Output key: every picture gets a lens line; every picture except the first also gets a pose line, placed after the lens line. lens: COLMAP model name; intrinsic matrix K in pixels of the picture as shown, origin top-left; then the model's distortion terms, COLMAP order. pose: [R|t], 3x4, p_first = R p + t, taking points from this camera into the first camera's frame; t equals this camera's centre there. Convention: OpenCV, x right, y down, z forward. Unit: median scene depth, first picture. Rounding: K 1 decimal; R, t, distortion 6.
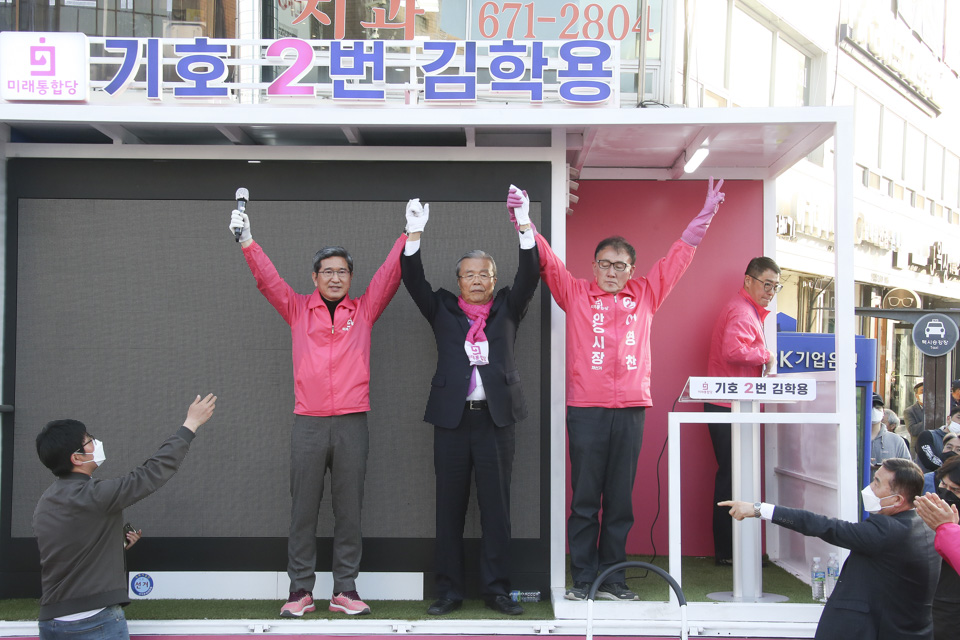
lens RADIAL K [[1419.5, 0, 477.2], [0, 1419.5, 329.4], [0, 0, 1]] dist [0.151233, 0.000000]
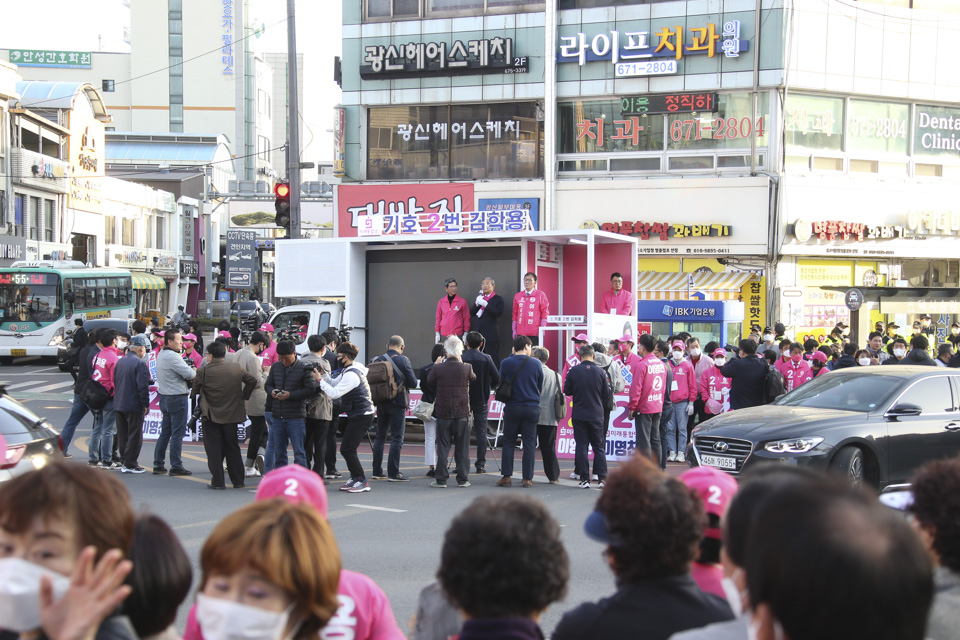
lens RADIAL K [[1851.9, 0, 474.2], [0, 1851.9, 322.1], [0, 0, 1]] dist [0.362002, 0.000000]
pose [[0.897754, -0.011131, -0.440357, 1.812761], [0.015131, 0.999870, 0.005573, 0.022190], [0.440237, -0.011666, 0.897806, -2.759898]]
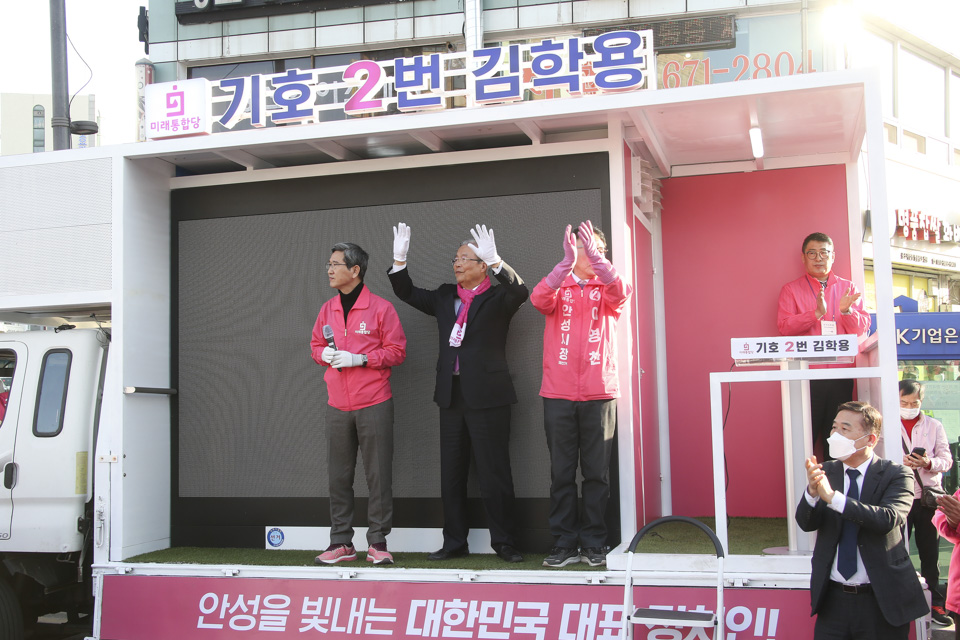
lens RADIAL K [[1097.9, 0, 479.5], [0, 1097.9, 324.8], [0, 0, 1]] dist [0.010518, 0.000000]
pose [[0.964092, -0.048106, -0.261176, 0.182108], [0.038412, 0.998375, -0.042102, 0.050013], [0.262777, 0.030558, 0.964373, 0.176557]]
